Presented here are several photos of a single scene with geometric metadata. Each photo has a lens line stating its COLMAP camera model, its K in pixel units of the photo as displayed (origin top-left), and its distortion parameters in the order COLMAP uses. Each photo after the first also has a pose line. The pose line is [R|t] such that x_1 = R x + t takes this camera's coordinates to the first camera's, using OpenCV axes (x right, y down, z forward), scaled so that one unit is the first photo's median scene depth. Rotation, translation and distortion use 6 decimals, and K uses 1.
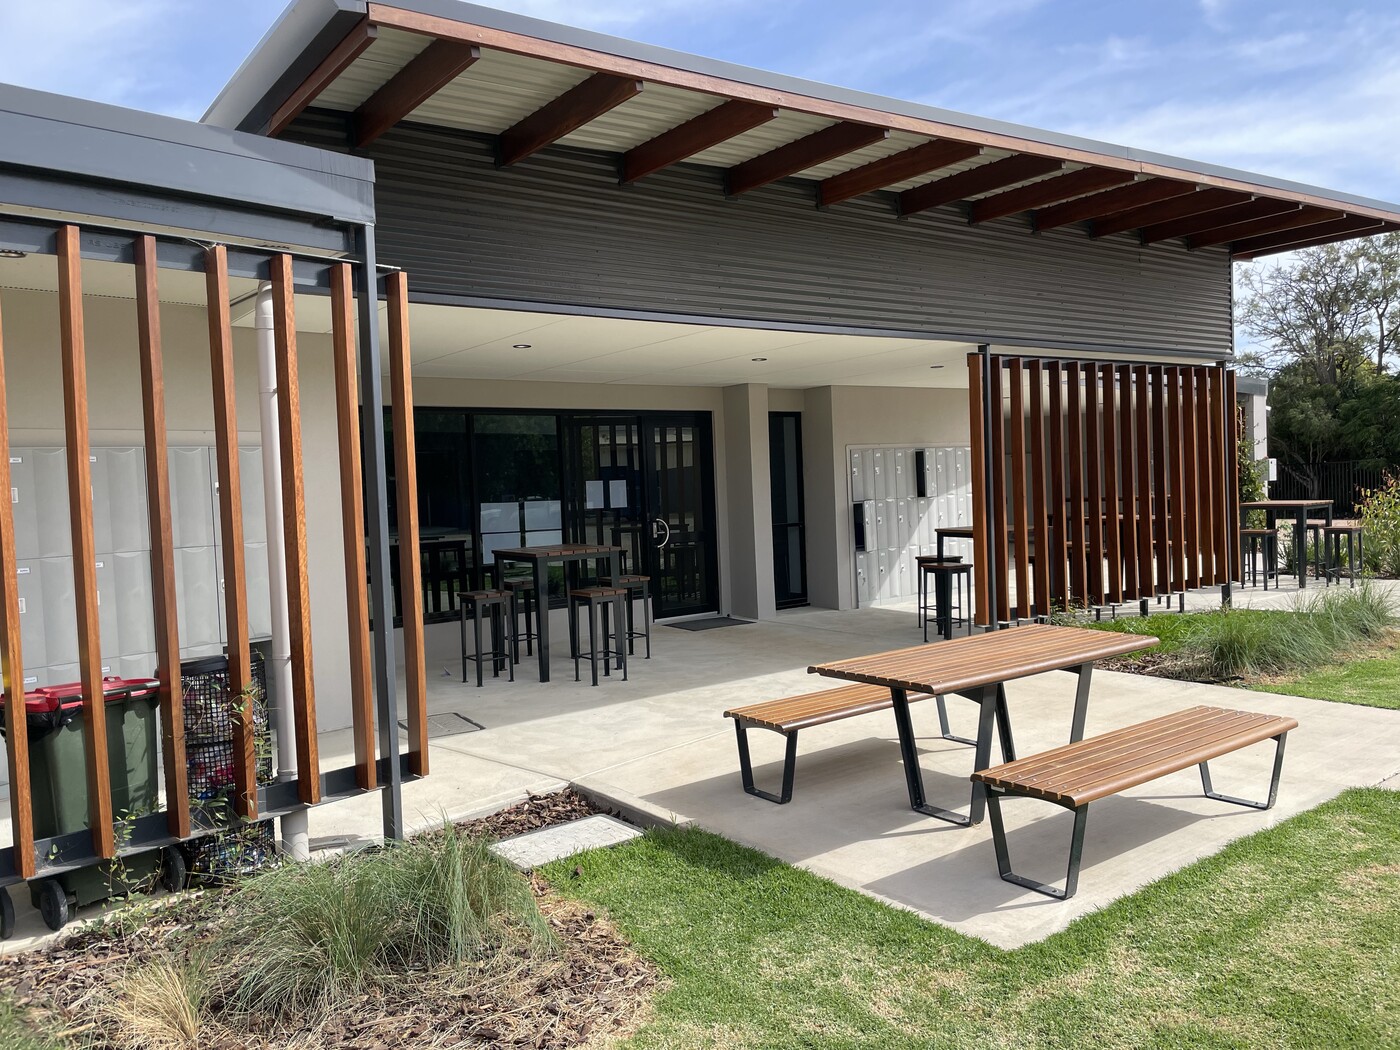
lens RADIAL K [[1069.3, 0, 700.0], [0, 1069.3, 525.0], [0, 0, 1]] dist [-0.000202, -0.000026]
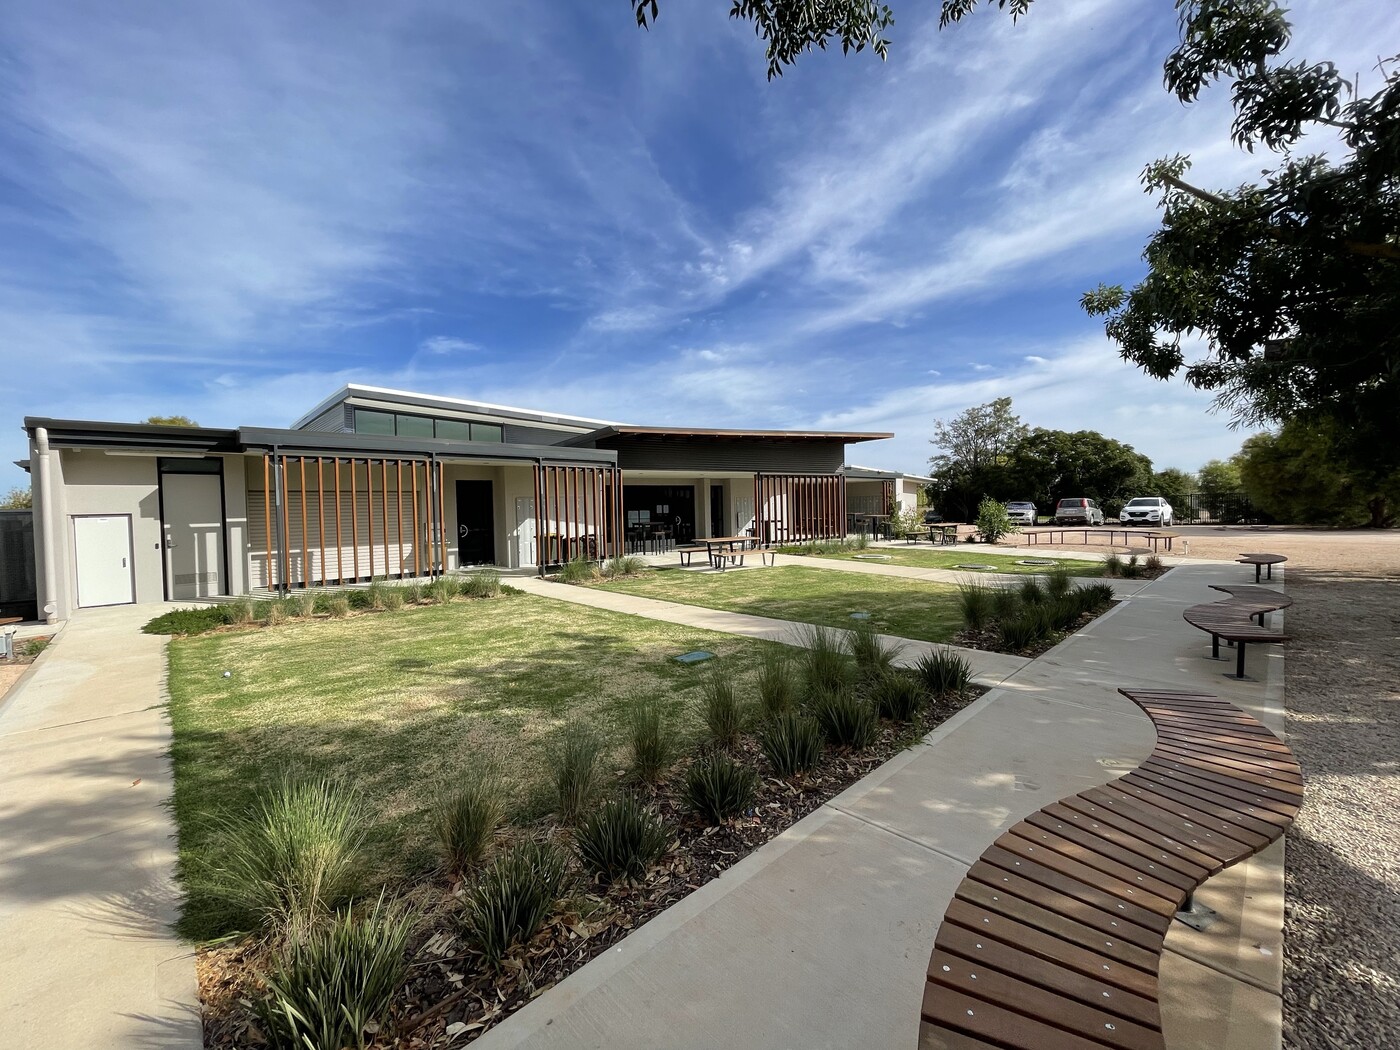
lens RADIAL K [[569.2, 0, 700.0], [0, 569.2, 525.0], [0, 0, 1]] dist [-0.000223, -0.000008]
pose [[0.998158, 0.020977, -0.056922, 0.157332], [-0.021410, 0.999746, -0.007016, 0.037818], [0.056761, 0.008222, 0.998354, -0.964648]]
